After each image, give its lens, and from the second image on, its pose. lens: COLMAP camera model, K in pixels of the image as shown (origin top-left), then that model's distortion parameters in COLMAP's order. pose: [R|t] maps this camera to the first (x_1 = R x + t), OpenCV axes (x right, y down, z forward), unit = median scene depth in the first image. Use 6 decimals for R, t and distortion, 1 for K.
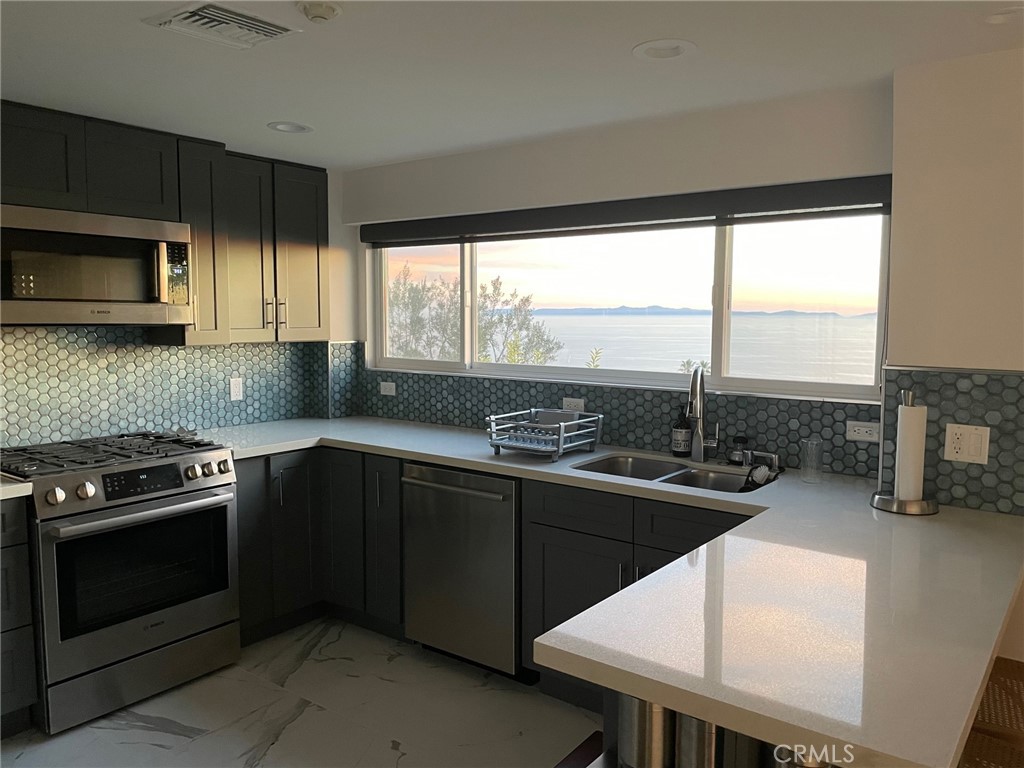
lens RADIAL K [[752.4, 0, 512.0], [0, 752.4, 384.0], [0, 0, 1]] dist [0.068129, -0.090610]
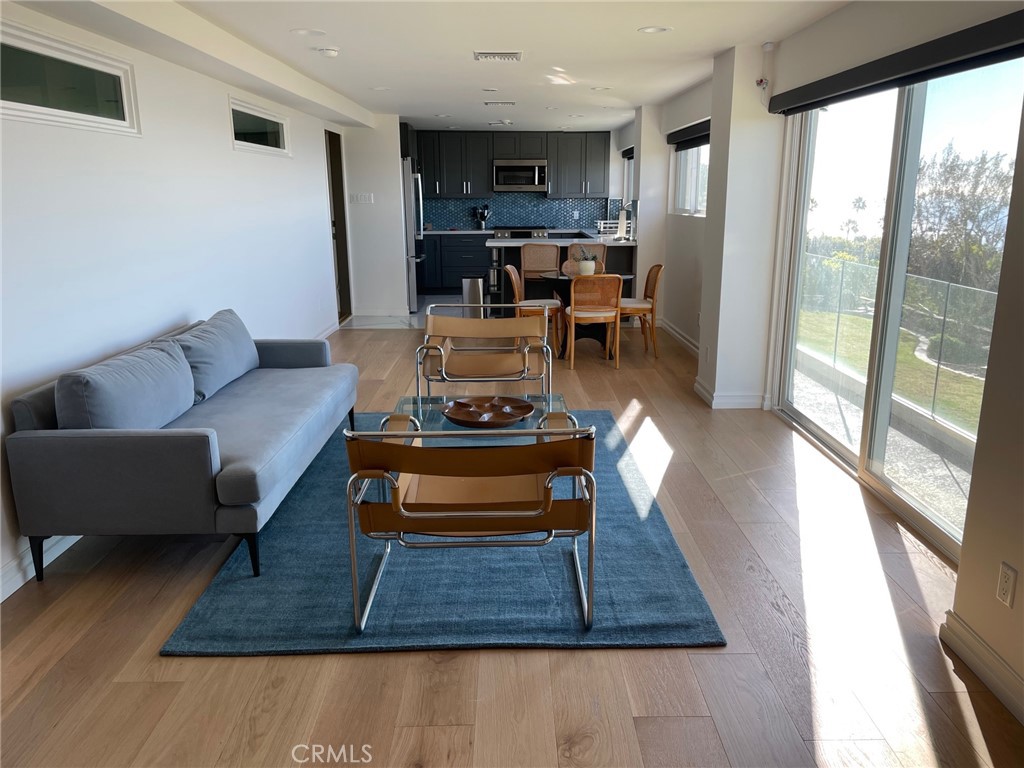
lens RADIAL K [[758.6, 0, 530.3], [0, 758.6, 383.5], [0, 0, 1]] dist [0.065968, -0.105689]
pose [[0.637874, 0.180221, -0.748757, 1.753394], [-0.060924, 0.980996, 0.184217, 0.108760], [0.767727, -0.071890, 0.636732, -0.986589]]
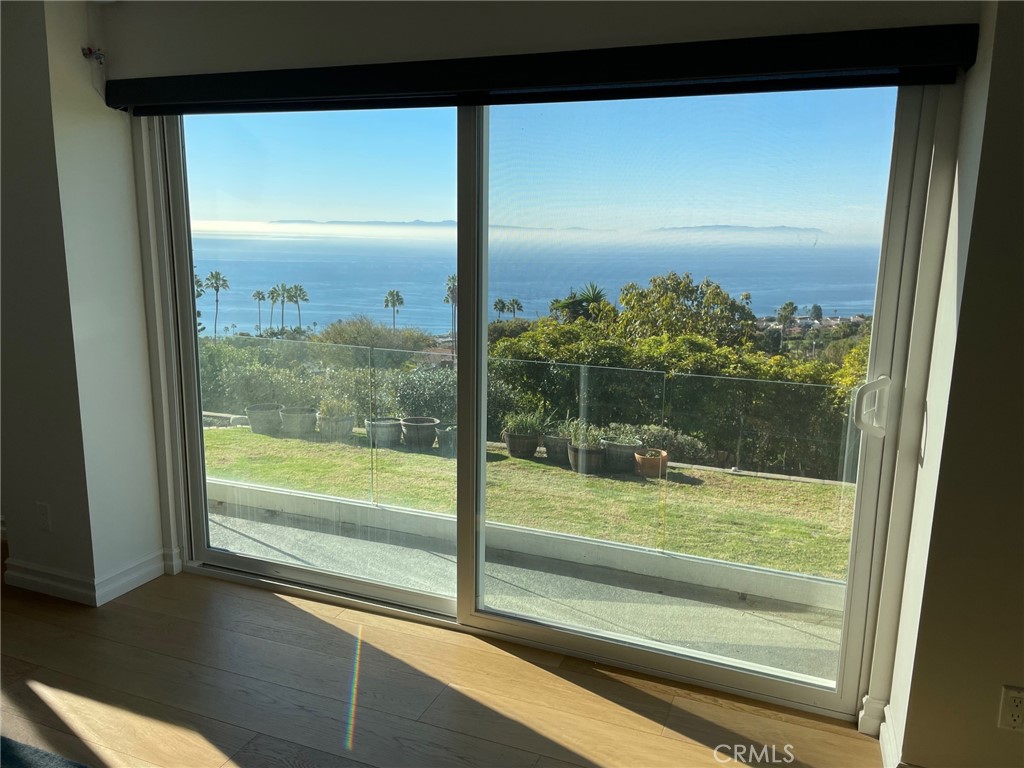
lens RADIAL K [[752.4, 0, 512.0], [0, 752.4, 384.0], [0, 0, 1]] dist [0.068129, -0.090610]
pose [[0.956106, -0.040454, 0.290214, 1.215120], [0.007553, 0.993497, 0.113607, 0.075177], [-0.292923, -0.106428, 0.950194, -0.749973]]
